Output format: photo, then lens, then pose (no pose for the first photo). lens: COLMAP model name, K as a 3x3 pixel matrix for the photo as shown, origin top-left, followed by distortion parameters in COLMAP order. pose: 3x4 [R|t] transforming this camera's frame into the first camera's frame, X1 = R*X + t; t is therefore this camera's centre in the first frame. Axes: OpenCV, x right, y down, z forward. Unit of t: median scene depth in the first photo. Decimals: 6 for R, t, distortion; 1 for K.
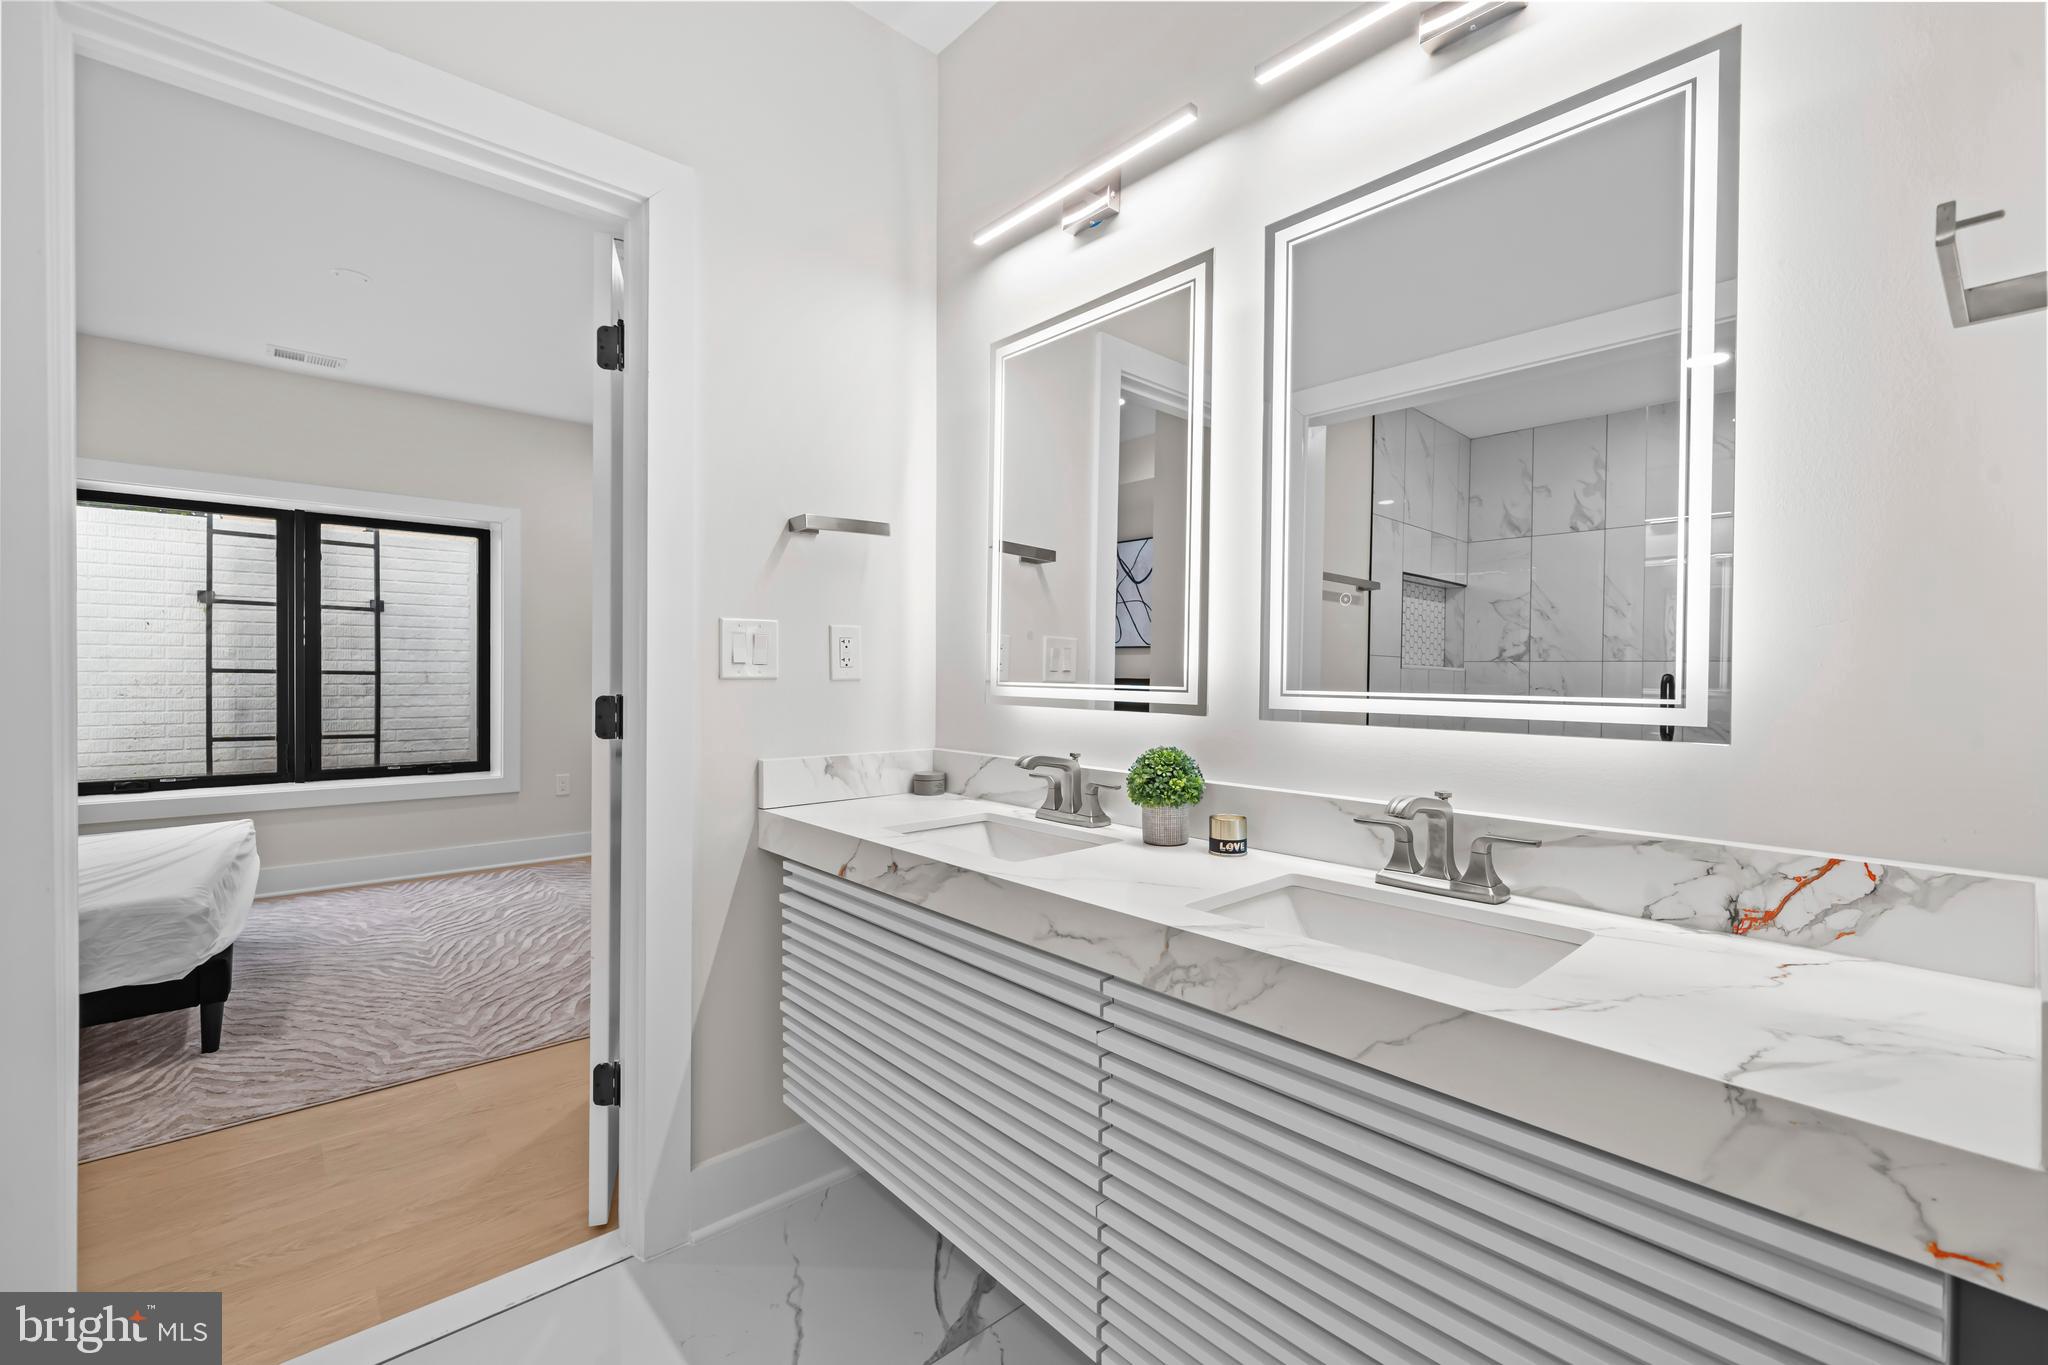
lens RADIAL K [[876.4, 0, 1029.6], [0, 876.4, 687.2], [0, 0, 1]] dist [-0.000652, 0.000252]
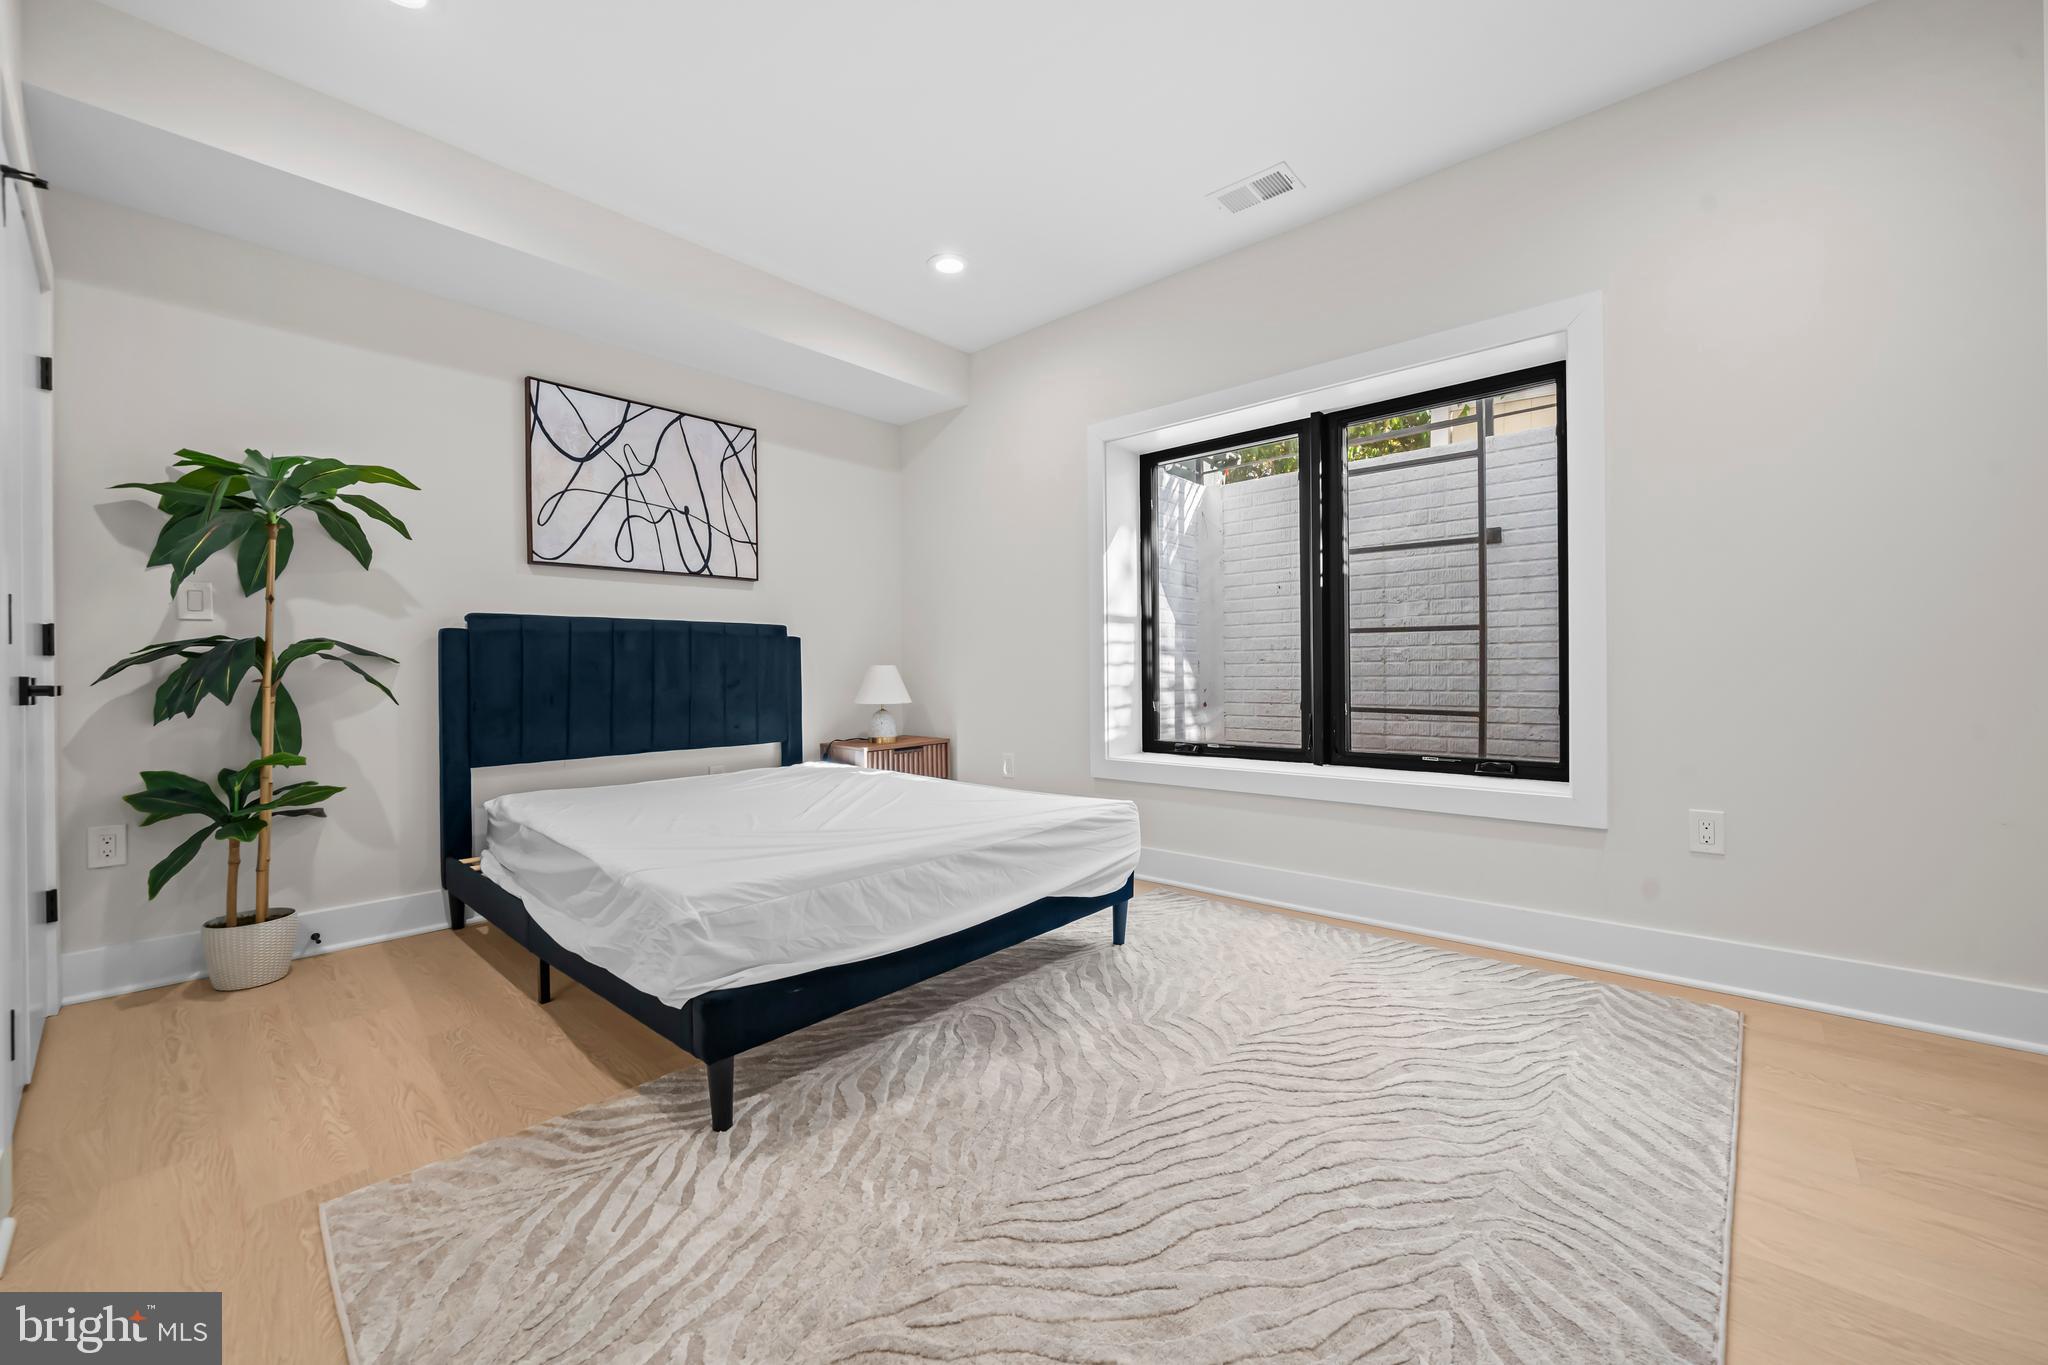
lens RADIAL K [[801.5, 0, 1022.8], [0, 801.5, 670.3], [0, 0, 1]] dist [-0.008741, 0.000032]
pose [[0.115754, -0.009060, -0.993237, -0.158473], [-0.007878, 0.999919, -0.010040, 0.034217], [0.993247, 0.008987, 0.115673, 0.654465]]
